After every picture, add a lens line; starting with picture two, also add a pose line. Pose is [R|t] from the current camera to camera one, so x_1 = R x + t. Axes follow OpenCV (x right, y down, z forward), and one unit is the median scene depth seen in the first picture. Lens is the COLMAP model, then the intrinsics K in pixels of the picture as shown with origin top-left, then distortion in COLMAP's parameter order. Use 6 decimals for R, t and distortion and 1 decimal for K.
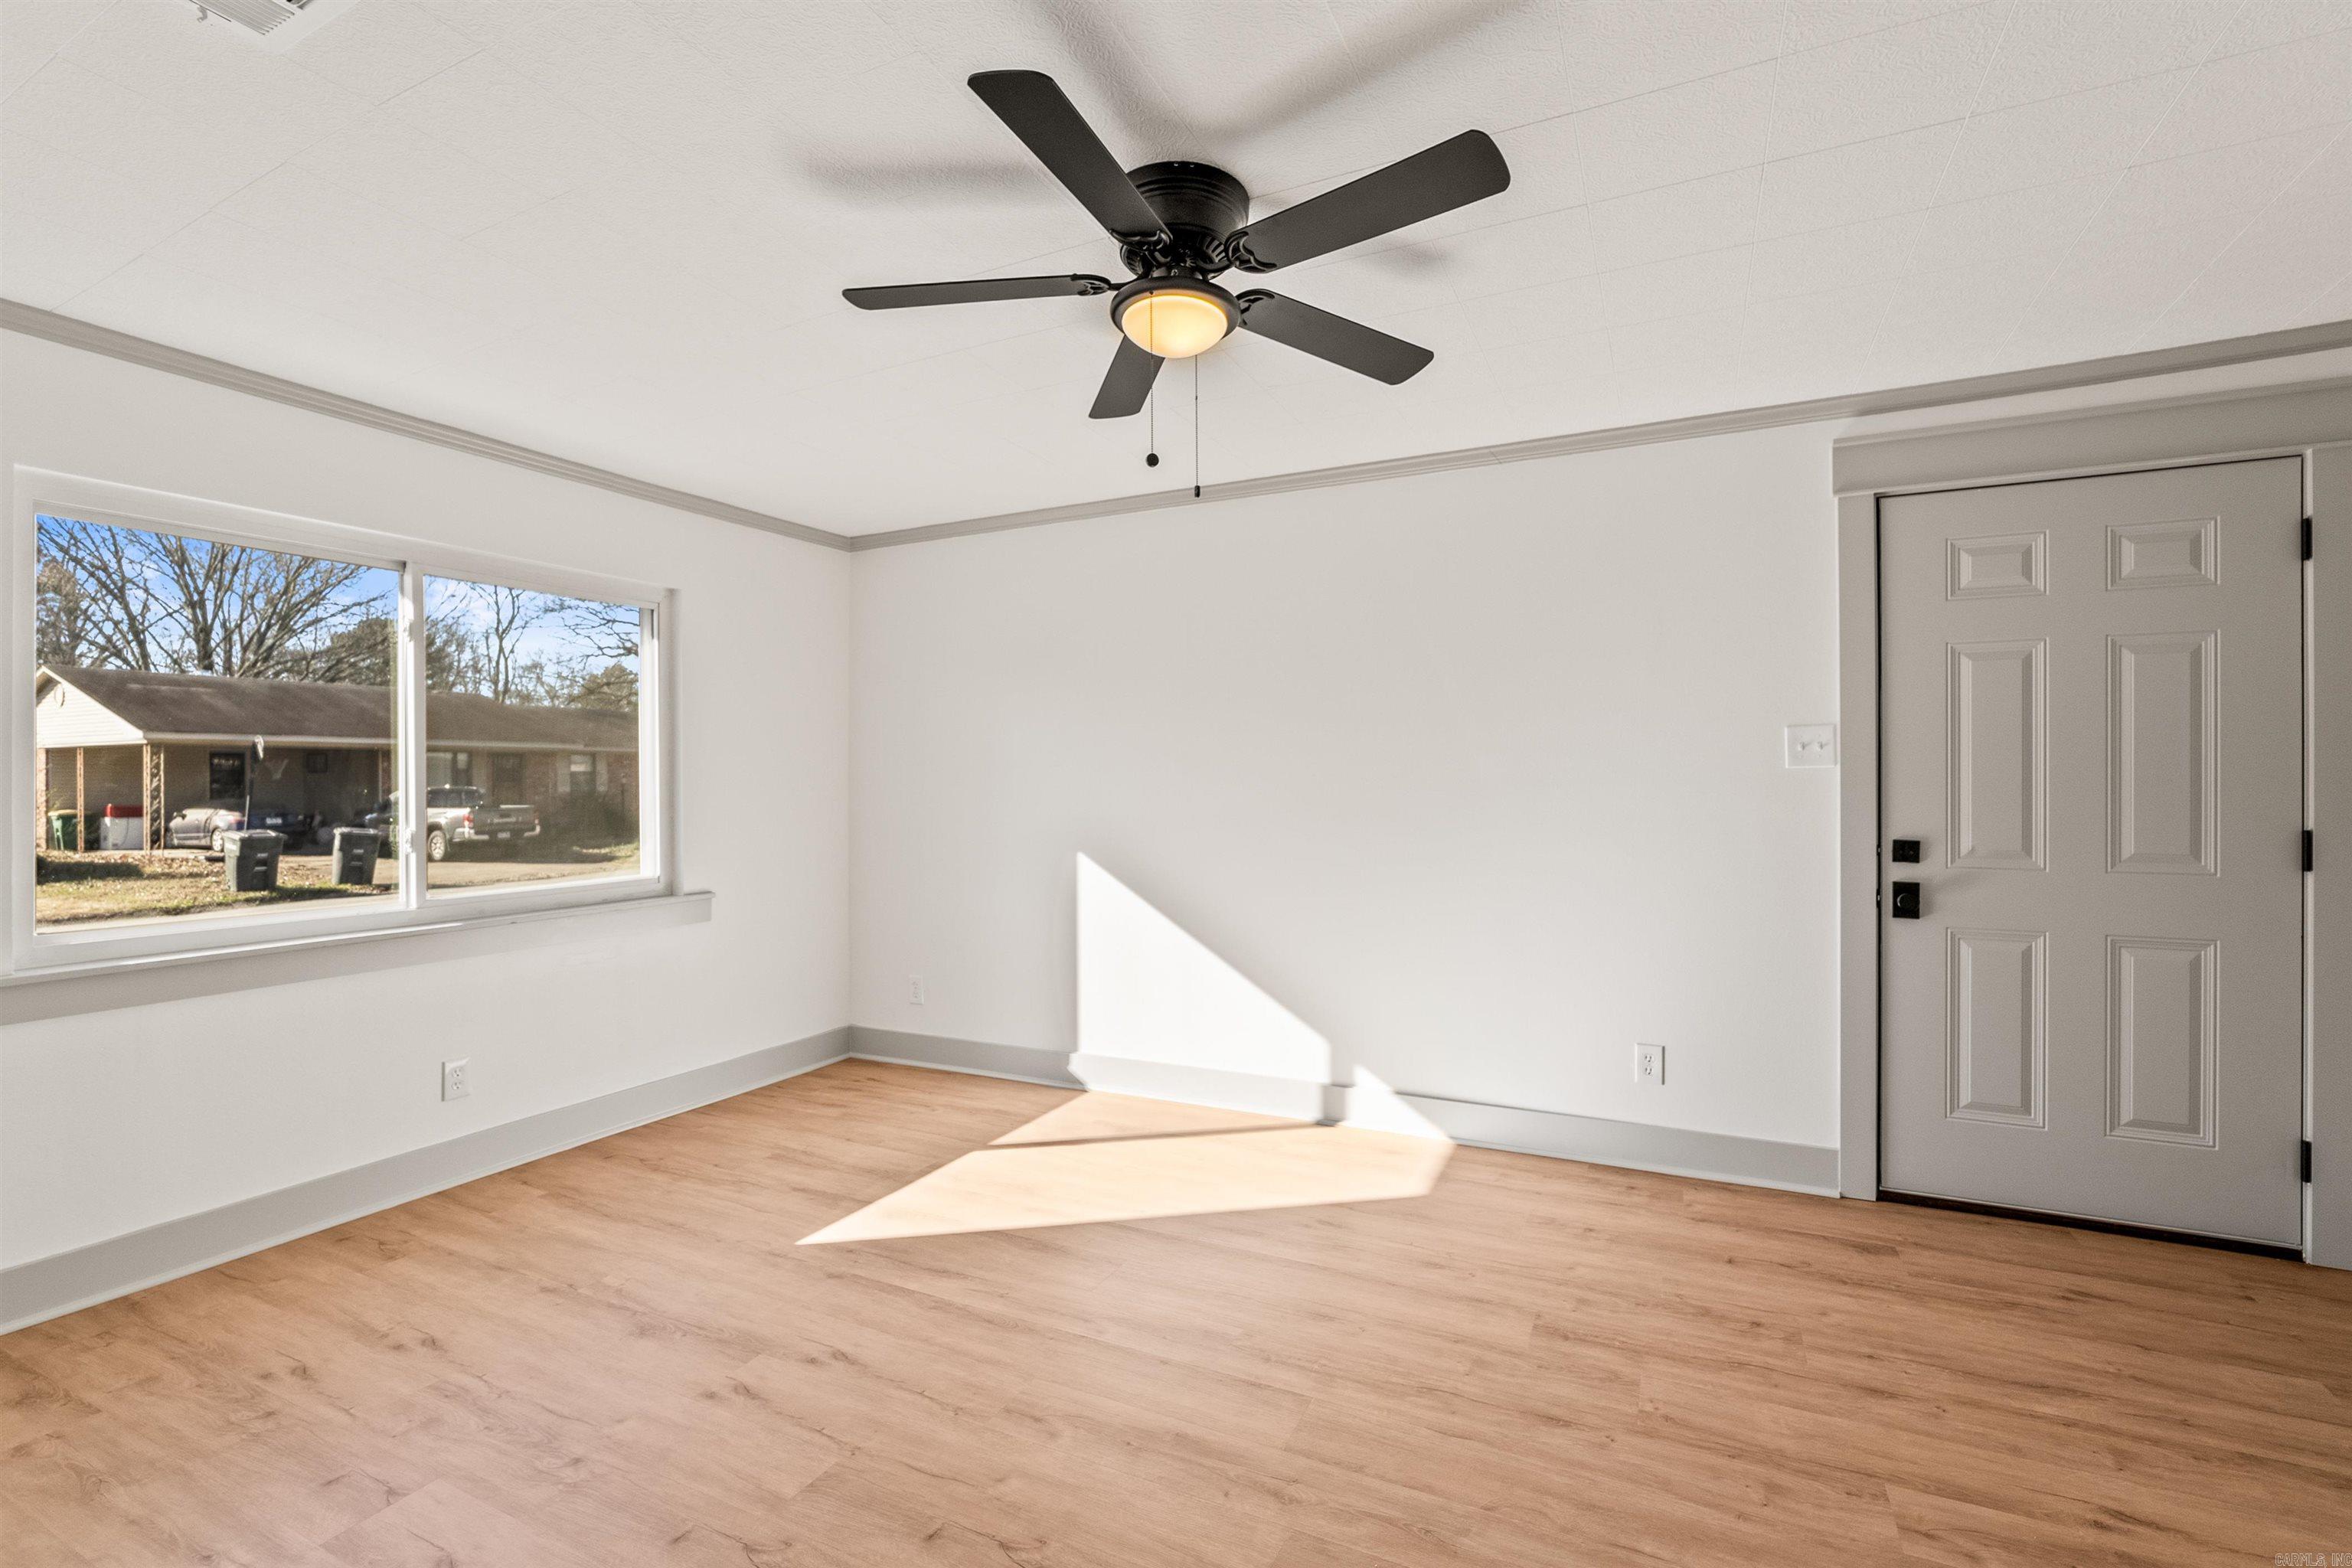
lens RADIAL K [[1056.2, 0, 1179.9], [0, 1056.2, 782.9], [0, 0, 1]] dist [-0.005773, -0.000063]
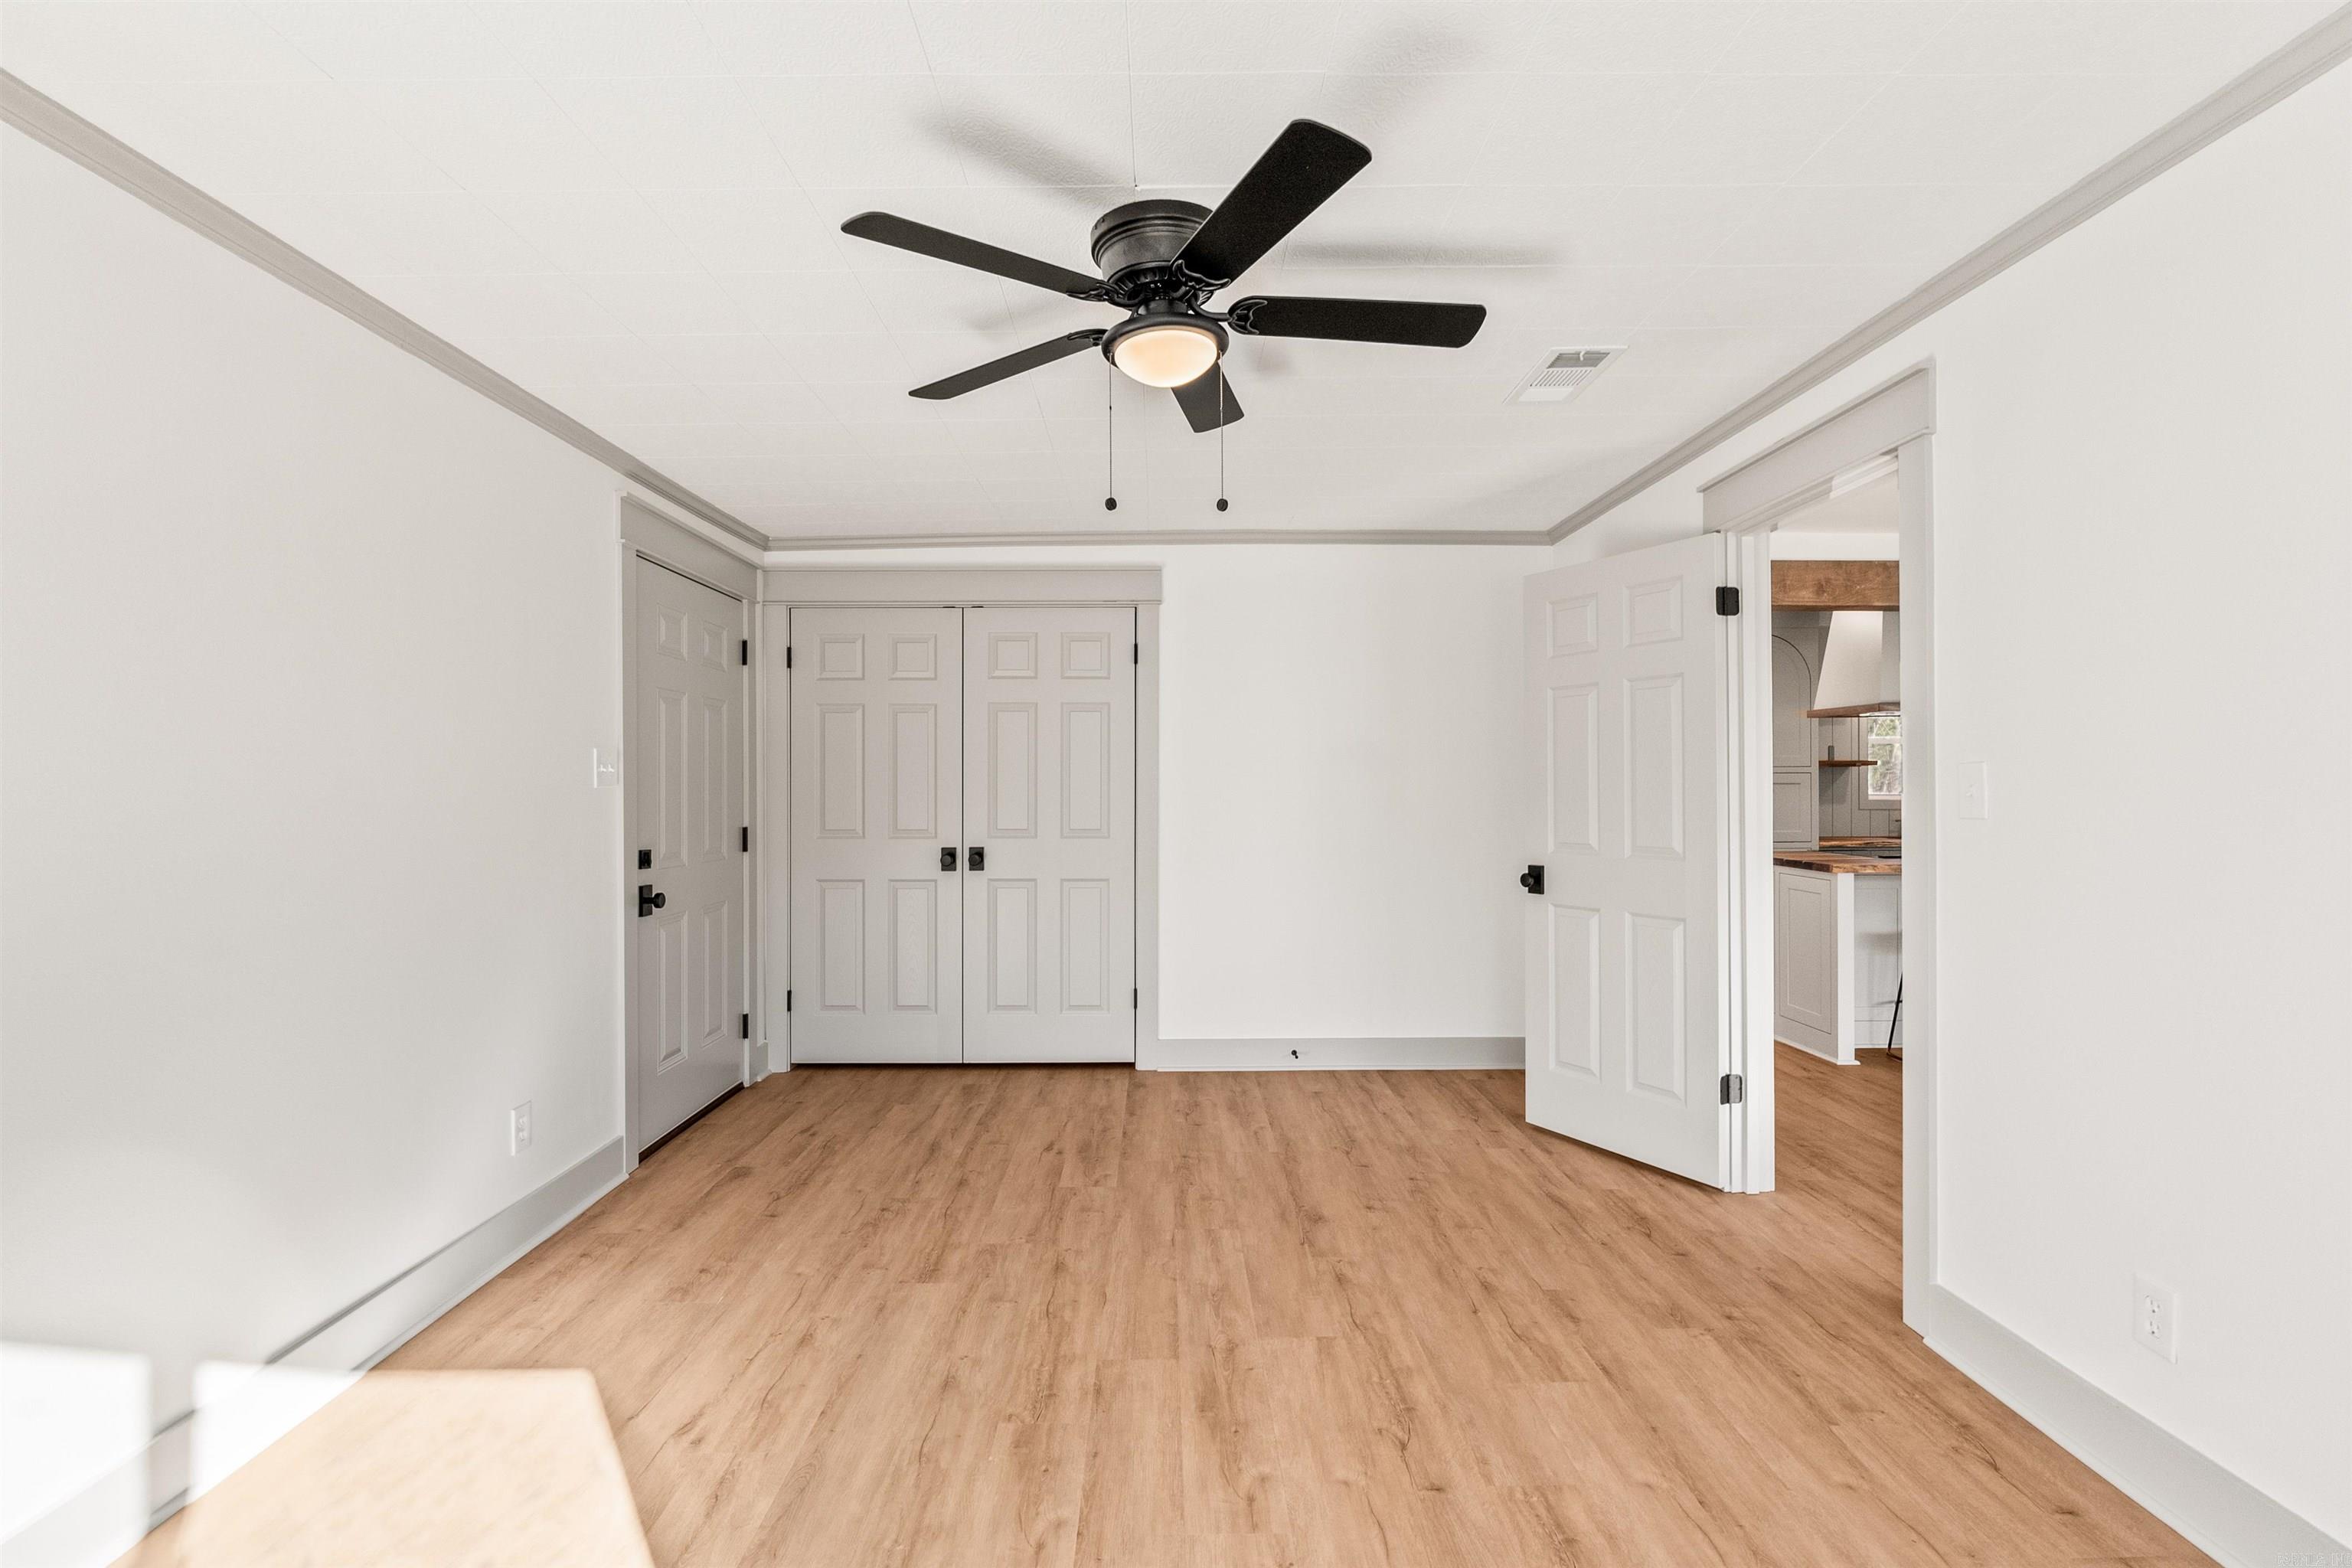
lens RADIAL K [[1056.2, 0, 1179.9], [0, 1056.2, 782.9], [0, 0, 1]] dist [-0.005773, -0.000063]
pose [[-0.465158, 0.007189, 0.885198, -0.805481], [0.008634, 0.999956, -0.003584, -0.013383], [-0.885185, 0.005976, -0.465200, 1.291939]]
